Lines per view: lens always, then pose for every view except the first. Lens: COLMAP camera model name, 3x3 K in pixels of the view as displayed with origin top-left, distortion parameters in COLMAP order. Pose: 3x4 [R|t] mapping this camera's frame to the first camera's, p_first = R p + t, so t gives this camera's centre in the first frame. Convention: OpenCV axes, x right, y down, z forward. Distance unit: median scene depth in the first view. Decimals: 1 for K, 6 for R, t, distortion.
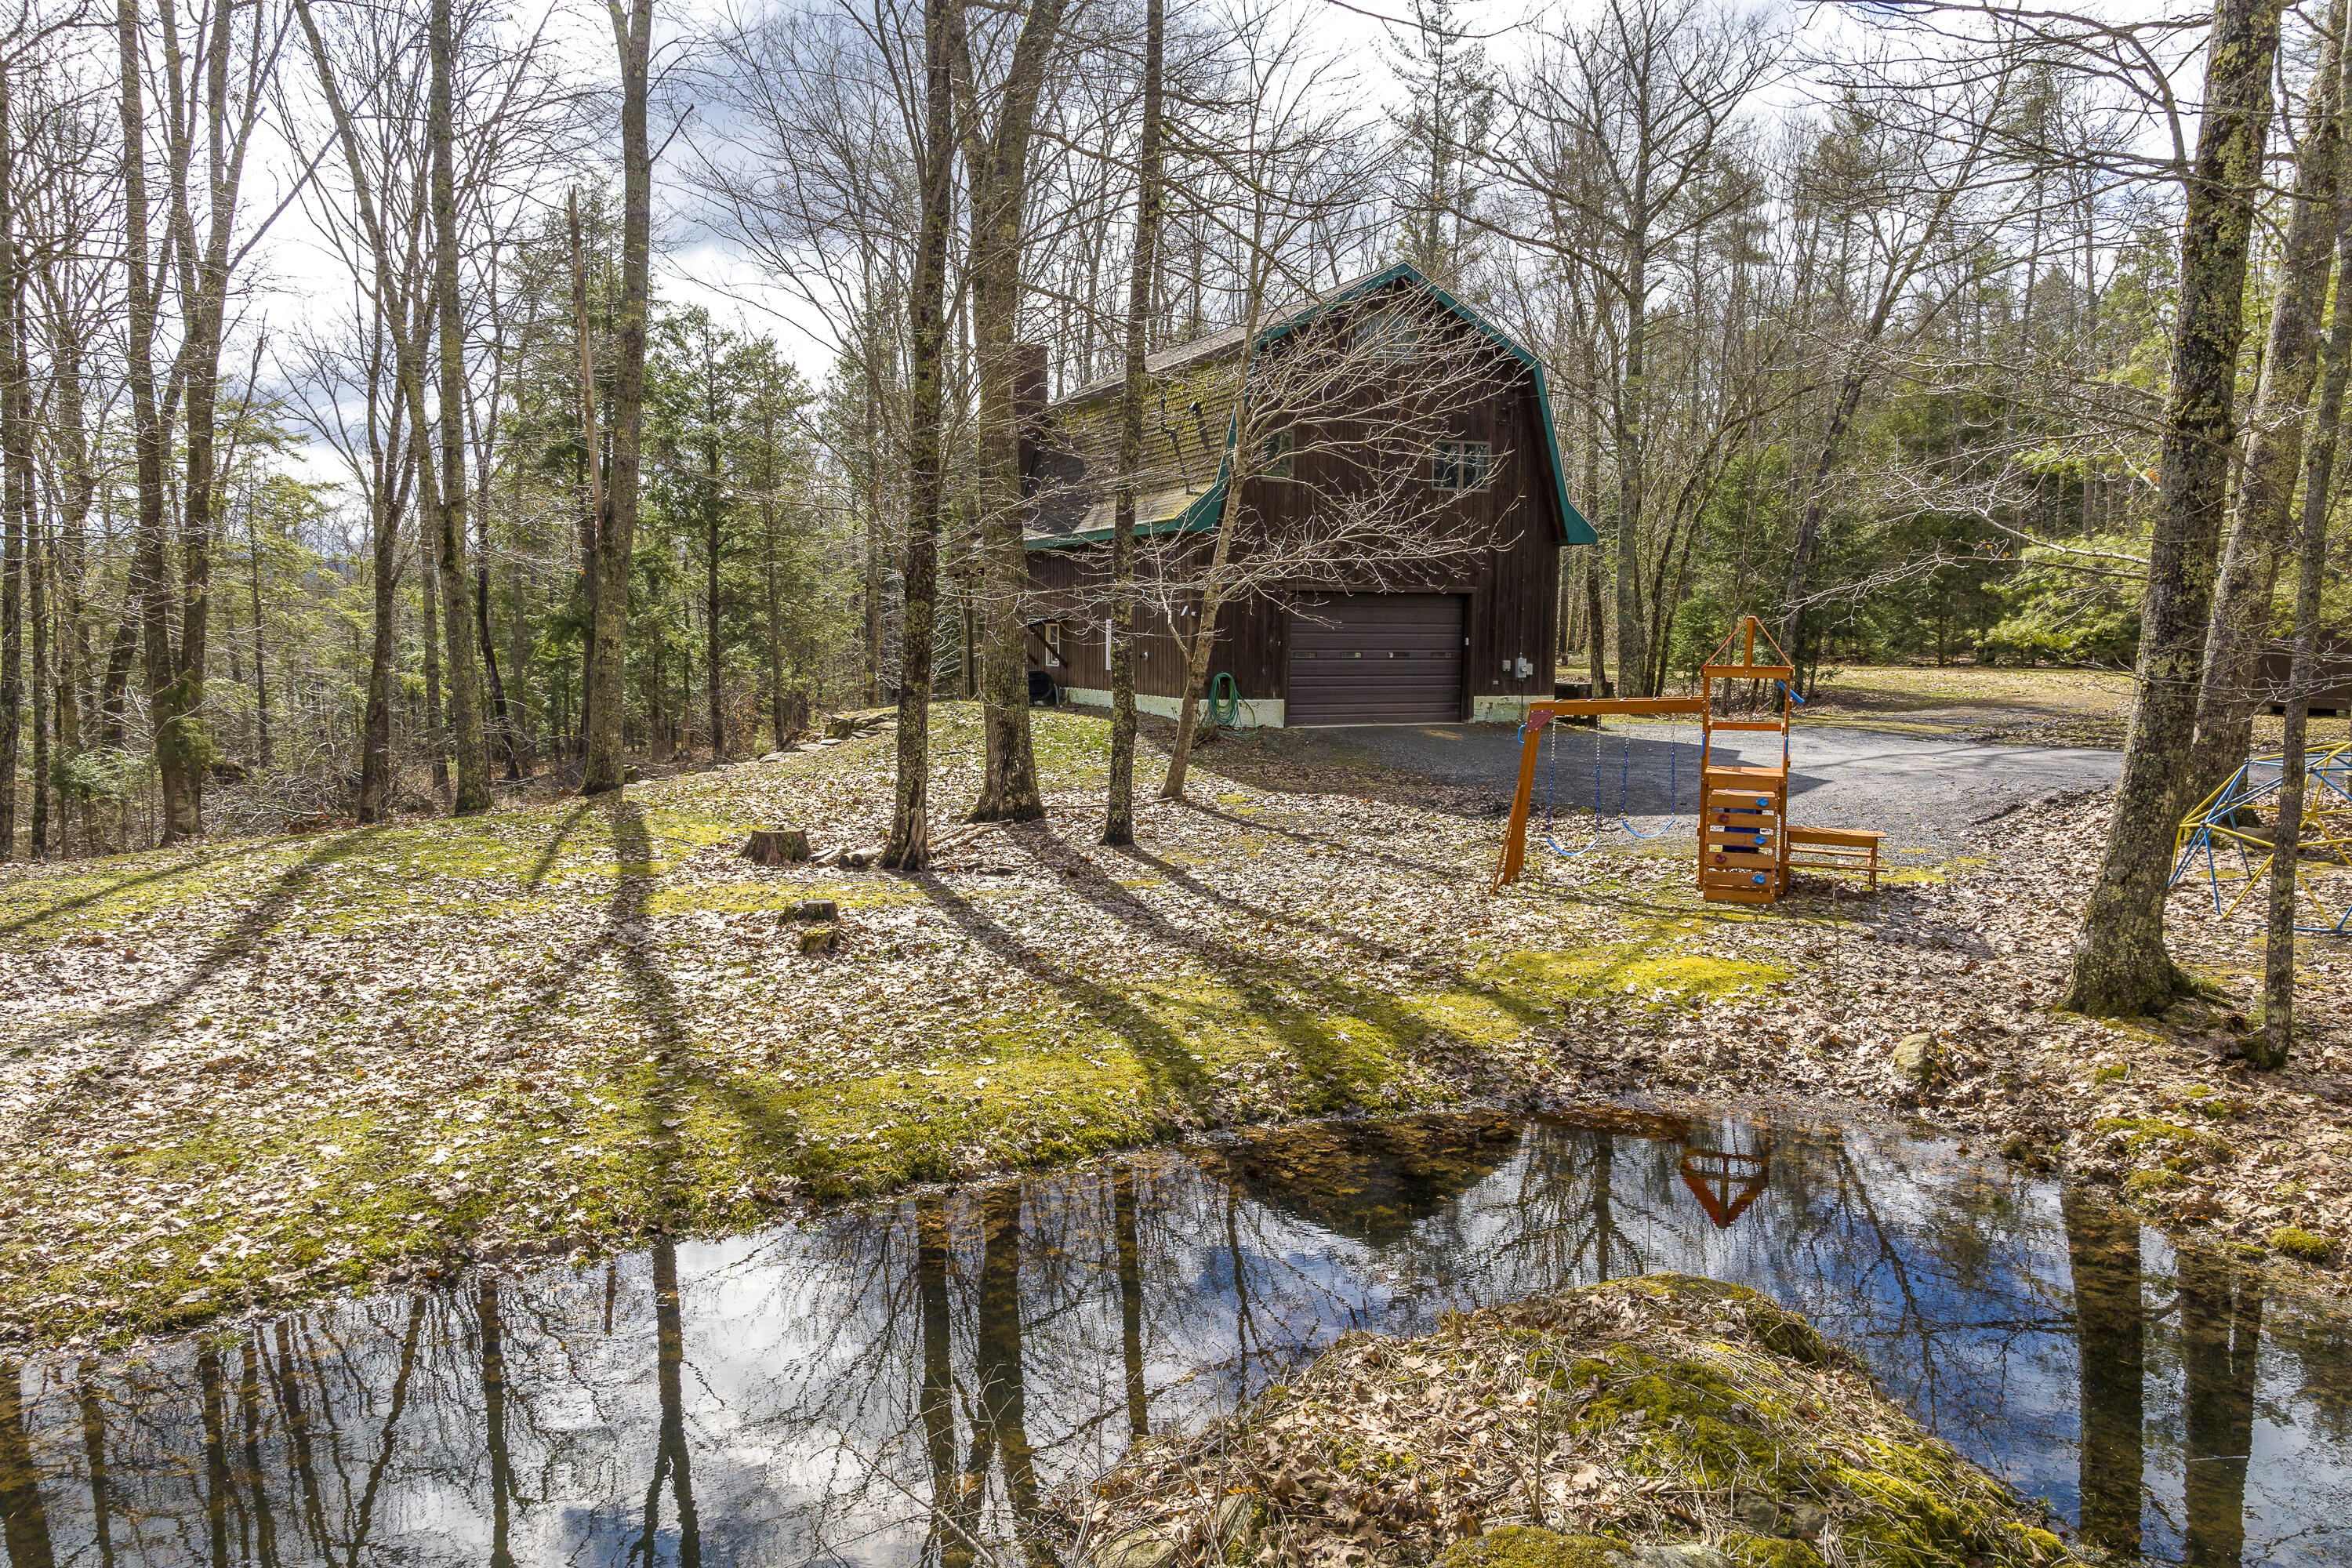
lens RADIAL K [[1598.7, 0, 1176.0], [0, 1598.7, 784.0], [0, 0, 1]] dist [0.004948, -0.000616]
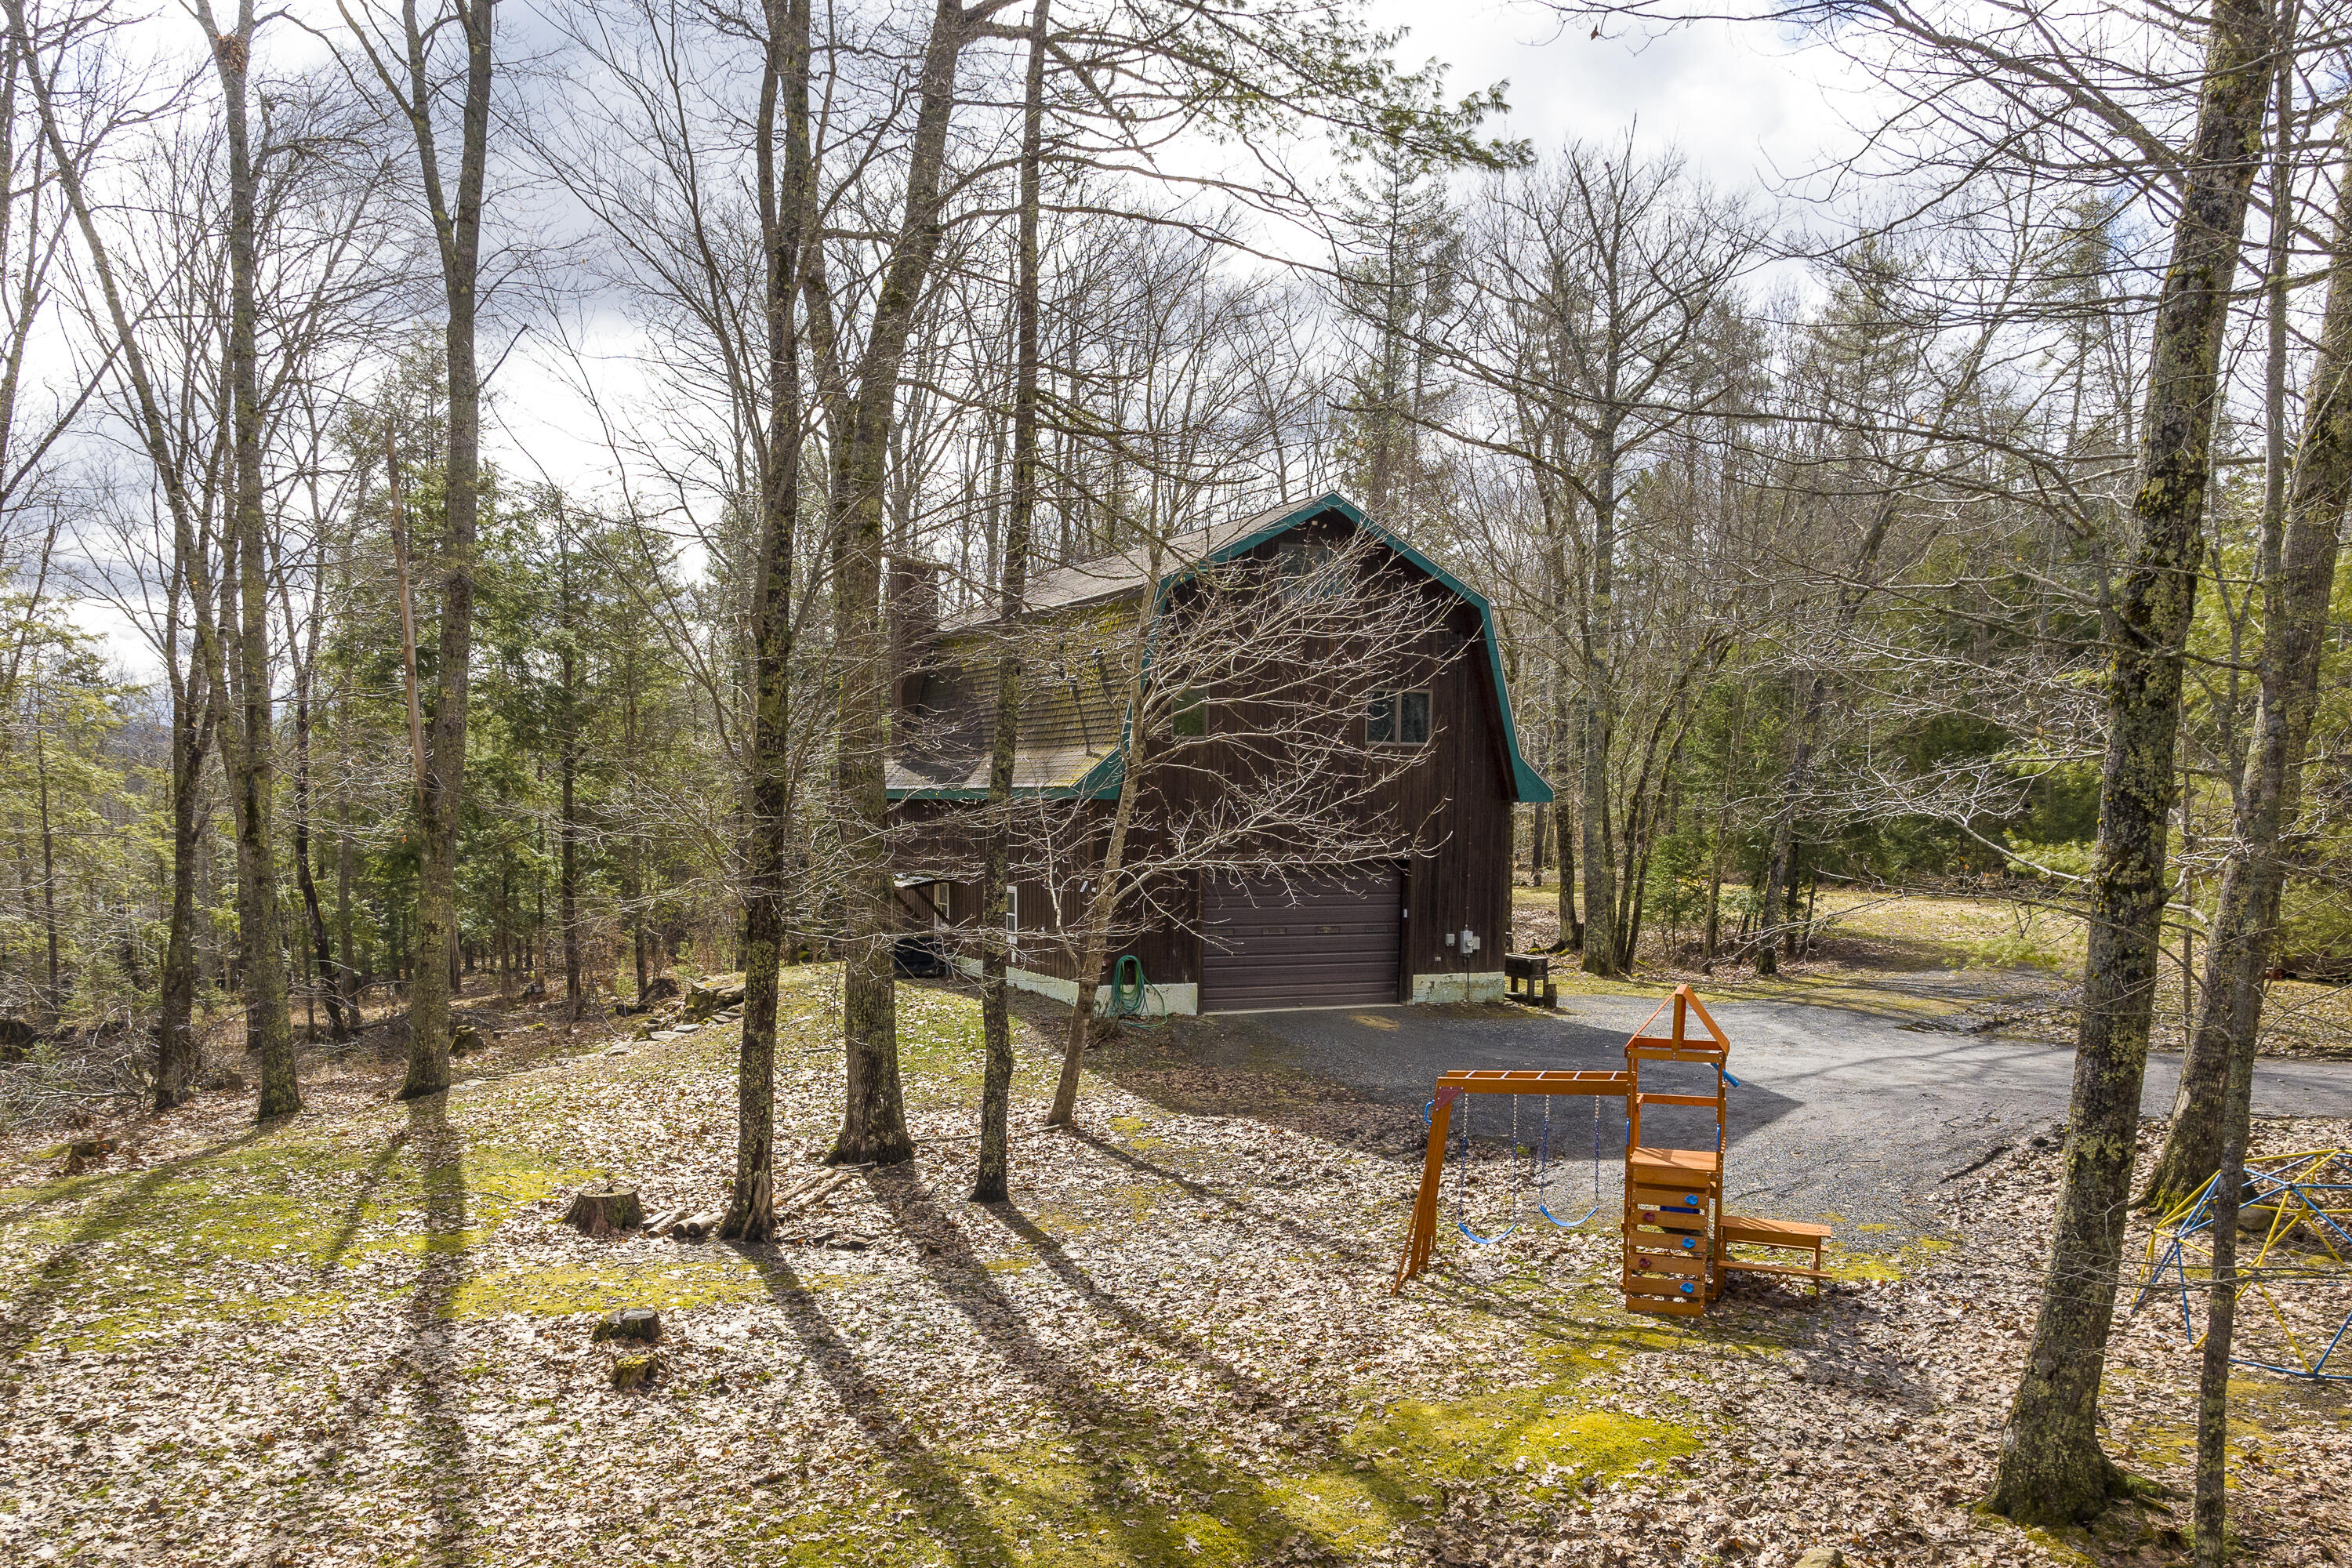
lens RADIAL K [[1862.1, 0, 1188.3], [0, 1862.1, 788.1], [0, 0, 1]] dist [0.002565, 0.002654]
pose [[0.999998, 0.000427, 0.002030, 0.078020], [-0.000435, 0.999993, 0.003838, -0.213067], [-0.002029, -0.003839, 0.999991, -0.041166]]
